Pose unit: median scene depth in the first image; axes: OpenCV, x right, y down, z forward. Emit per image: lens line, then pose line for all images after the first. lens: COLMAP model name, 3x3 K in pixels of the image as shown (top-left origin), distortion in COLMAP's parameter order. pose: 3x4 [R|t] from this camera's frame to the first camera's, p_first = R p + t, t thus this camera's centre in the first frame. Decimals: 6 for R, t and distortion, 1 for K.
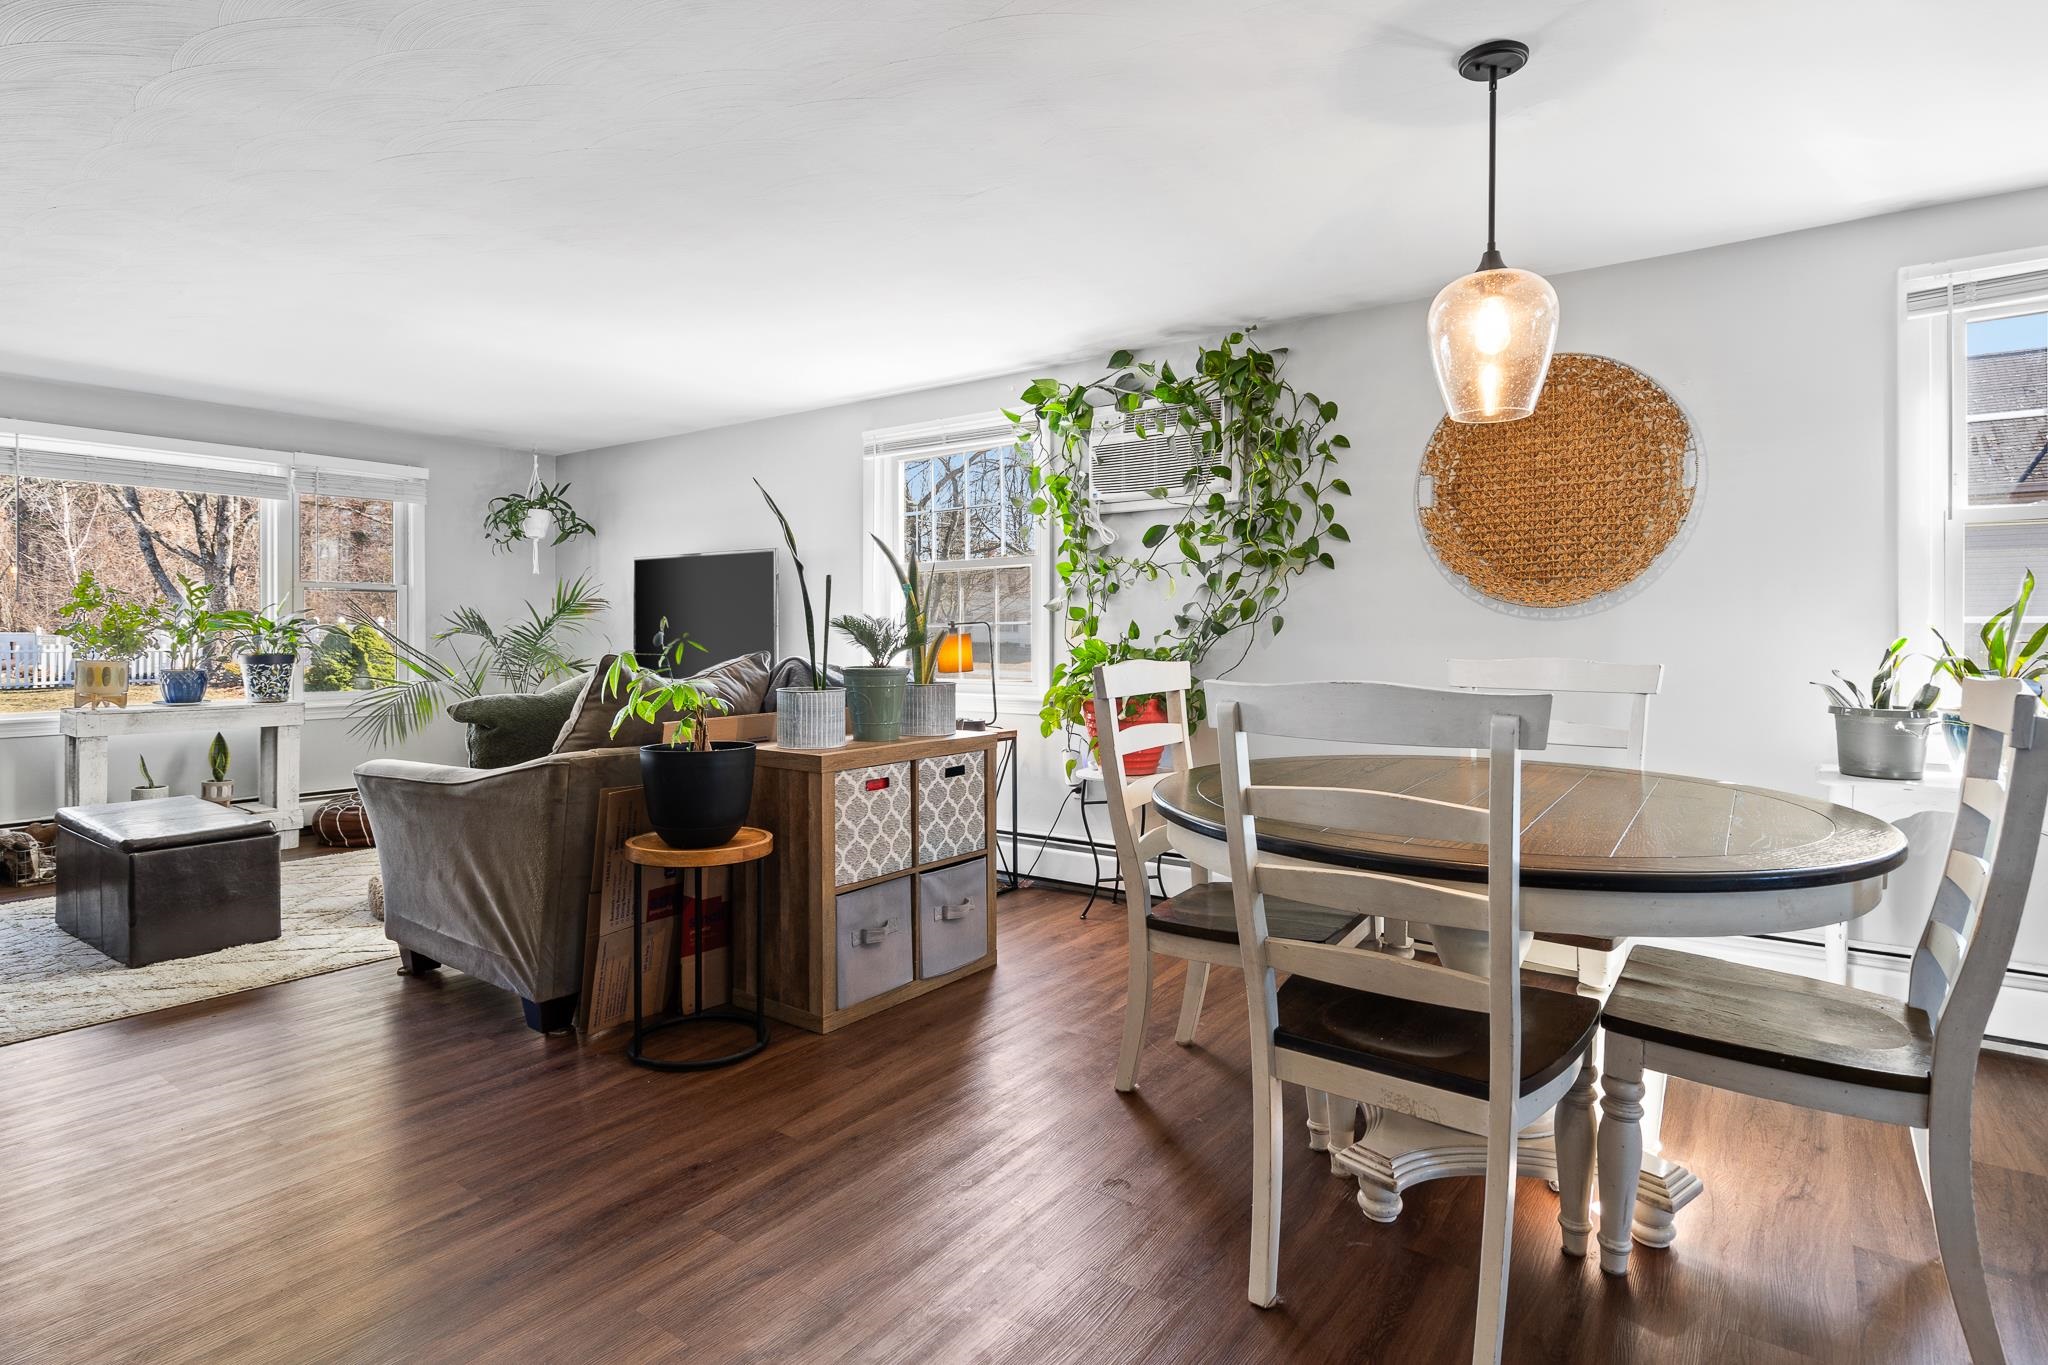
lens RADIAL K [[1068.1, 0, 1017.7], [0, 1068.1, 638.1], [0, 0, 1]] dist [0.002950, 0.001065]
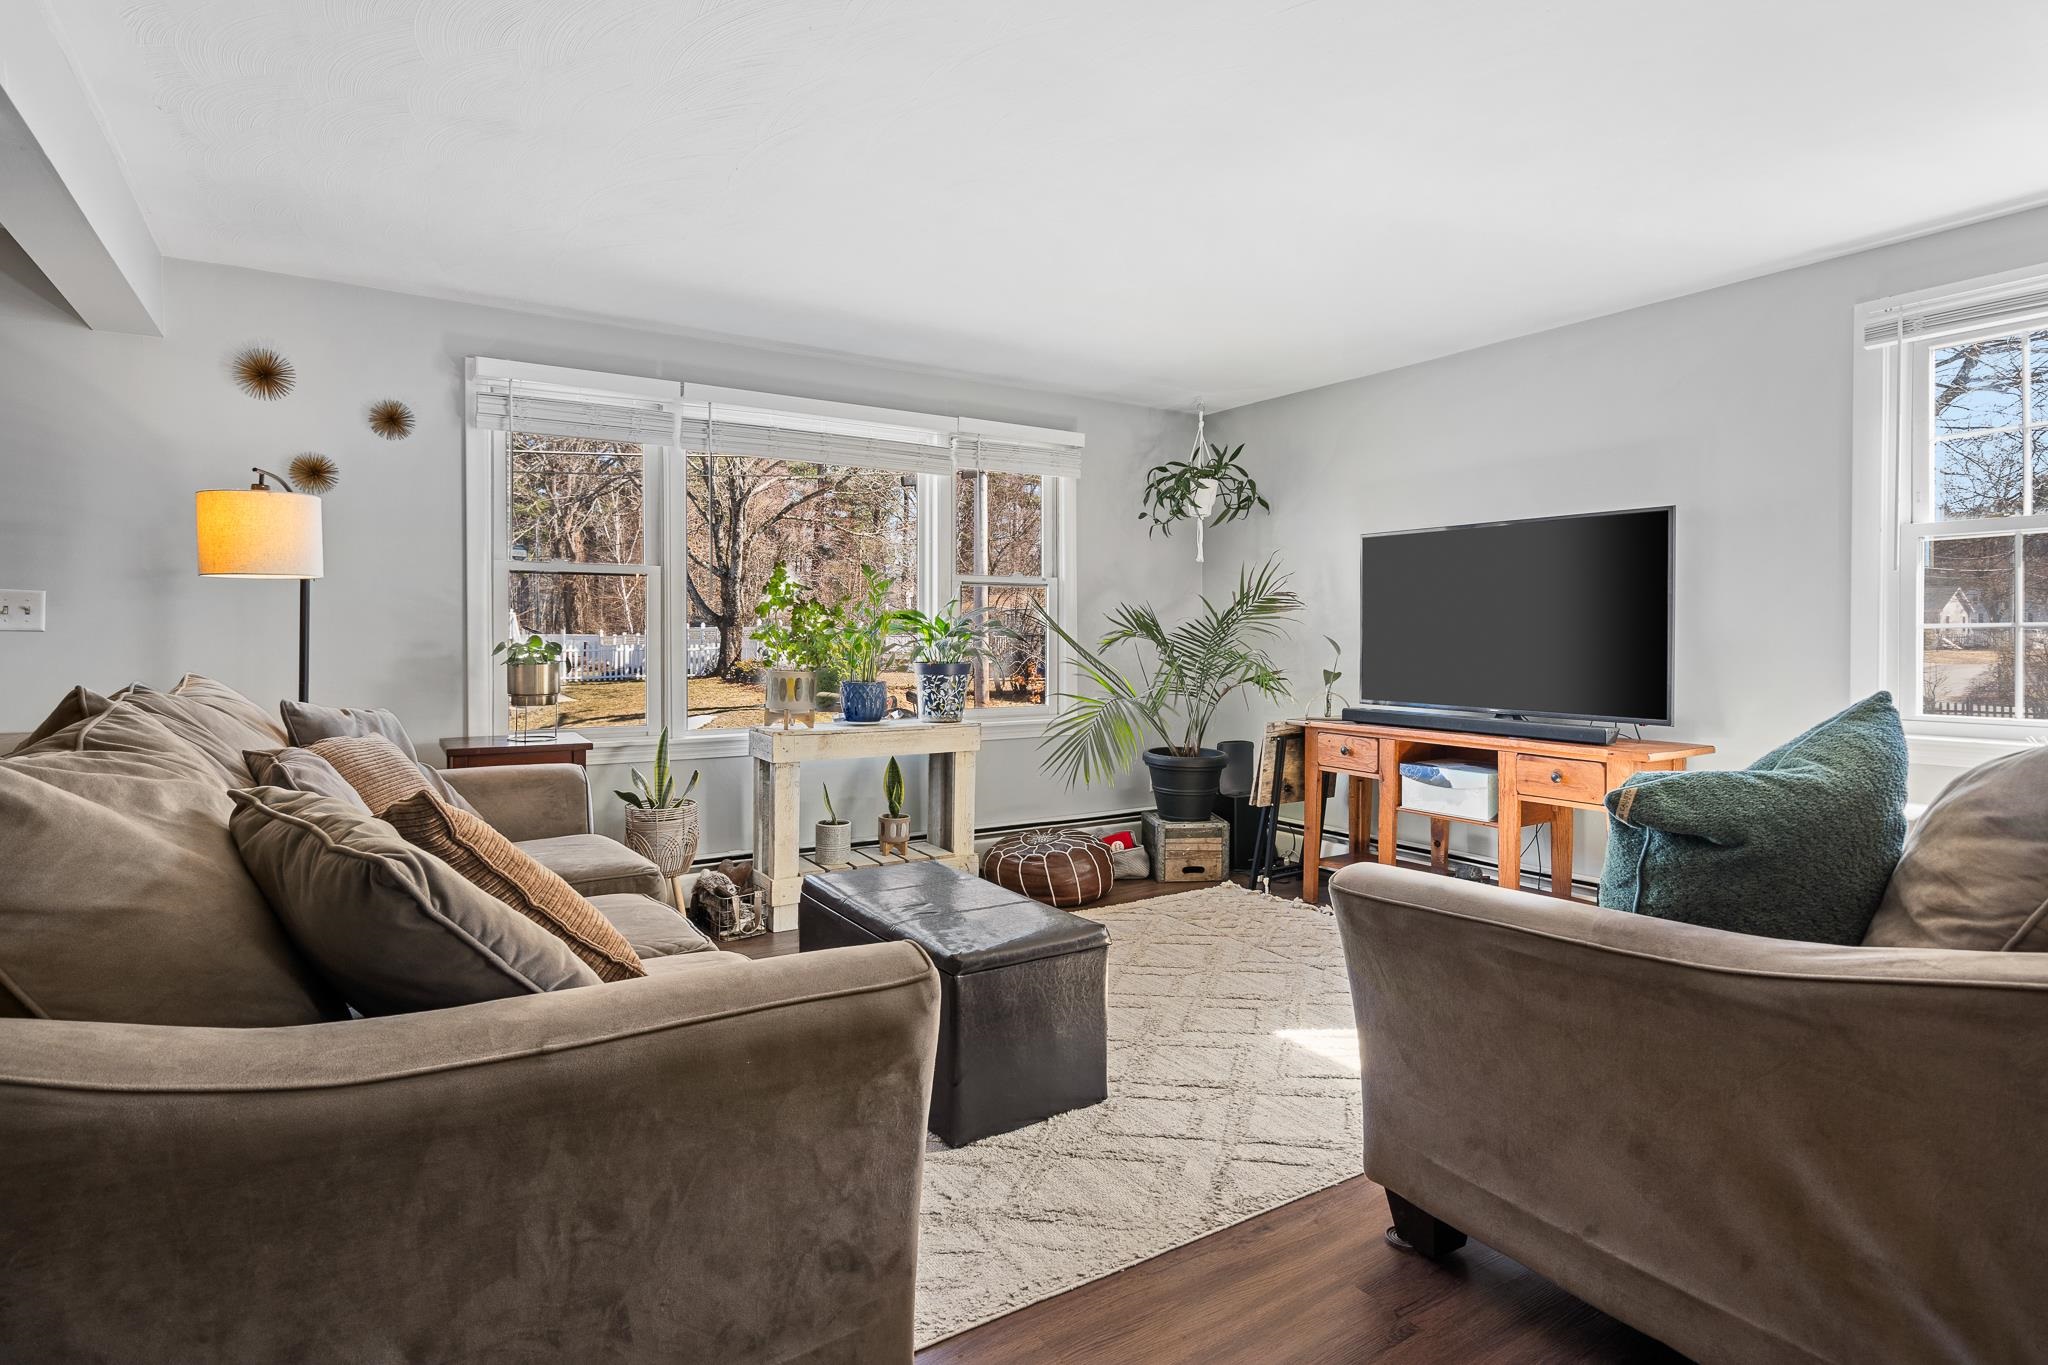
lens RADIAL K [[1068.1, 0, 1017.7], [0, 1068.1, 638.1], [0, 0, 1]] dist [0.002950, 0.001065]
pose [[0.935244, 0.001200, -0.354001, -0.348439], [-0.001891, 0.999997, -0.001606, -0.002470], [0.353998, 0.002171, 0.935244, 0.249631]]
